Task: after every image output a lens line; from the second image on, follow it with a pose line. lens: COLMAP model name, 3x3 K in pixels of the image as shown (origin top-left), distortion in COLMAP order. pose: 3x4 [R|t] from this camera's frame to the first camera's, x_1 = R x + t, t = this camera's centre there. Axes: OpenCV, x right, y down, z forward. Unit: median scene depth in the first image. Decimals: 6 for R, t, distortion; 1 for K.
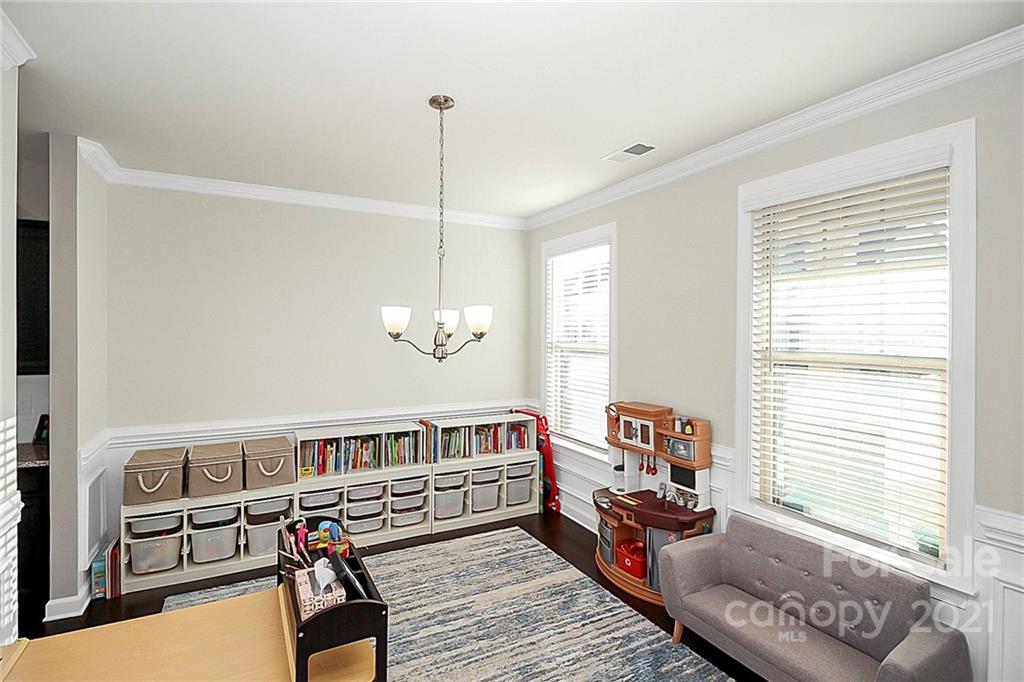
lens RADIAL K [[491.3, 0, 506.5], [0, 491.3, 334.9], [0, 0, 1]] dist [-0.004102, -0.001268]
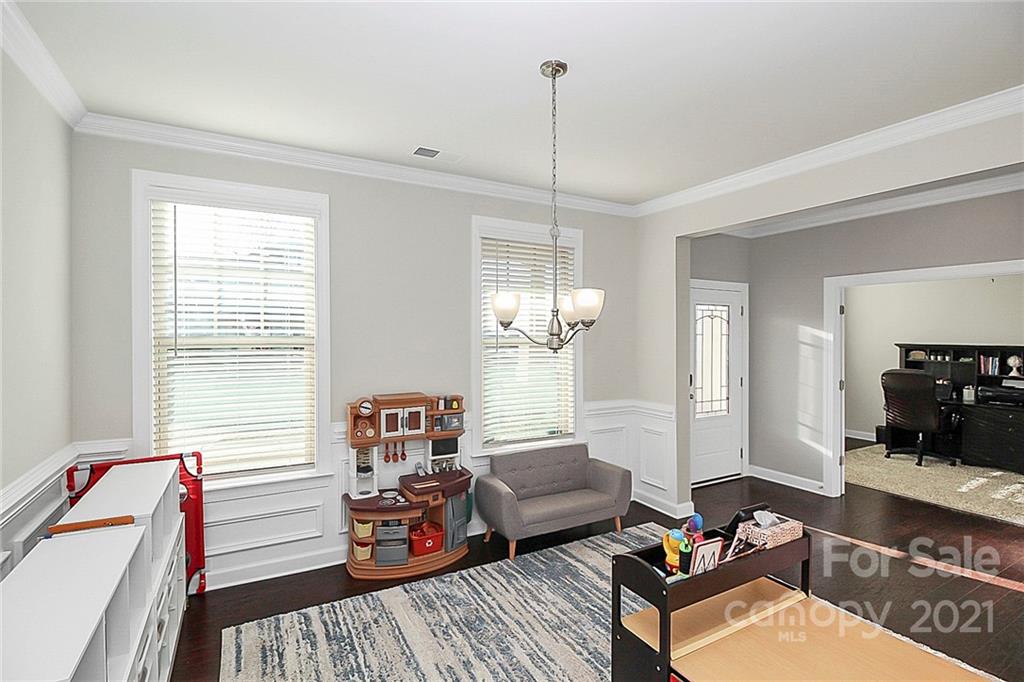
lens RADIAL K [[499.5, 0, 513.9], [0, 499.5, 332.3], [0, 0, 1]] dist [0.000375, -0.000253]
pose [[-0.020485, -0.004883, 0.999778, -0.797197], [0.002563, 0.999985, 0.004937, 0.009045], [-0.999787, 0.002664, -0.020472, 0.820257]]
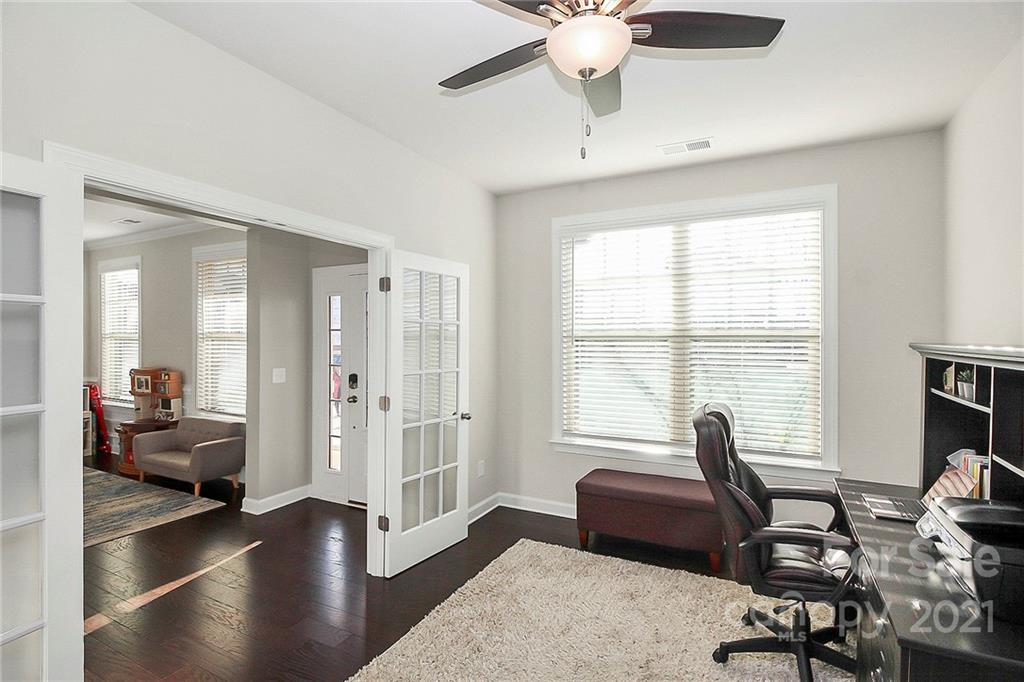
lens RADIAL K [[491.3, 0, 506.5], [0, 491.3, 334.9], [0, 0, 1]] dist [-0.004102, -0.001268]
pose [[0.830638, -0.006065, 0.556780, 0.379758], [0.008889, 0.999958, -0.002369, 0.046623], [-0.556742, 0.006917, 0.830656, -1.137989]]
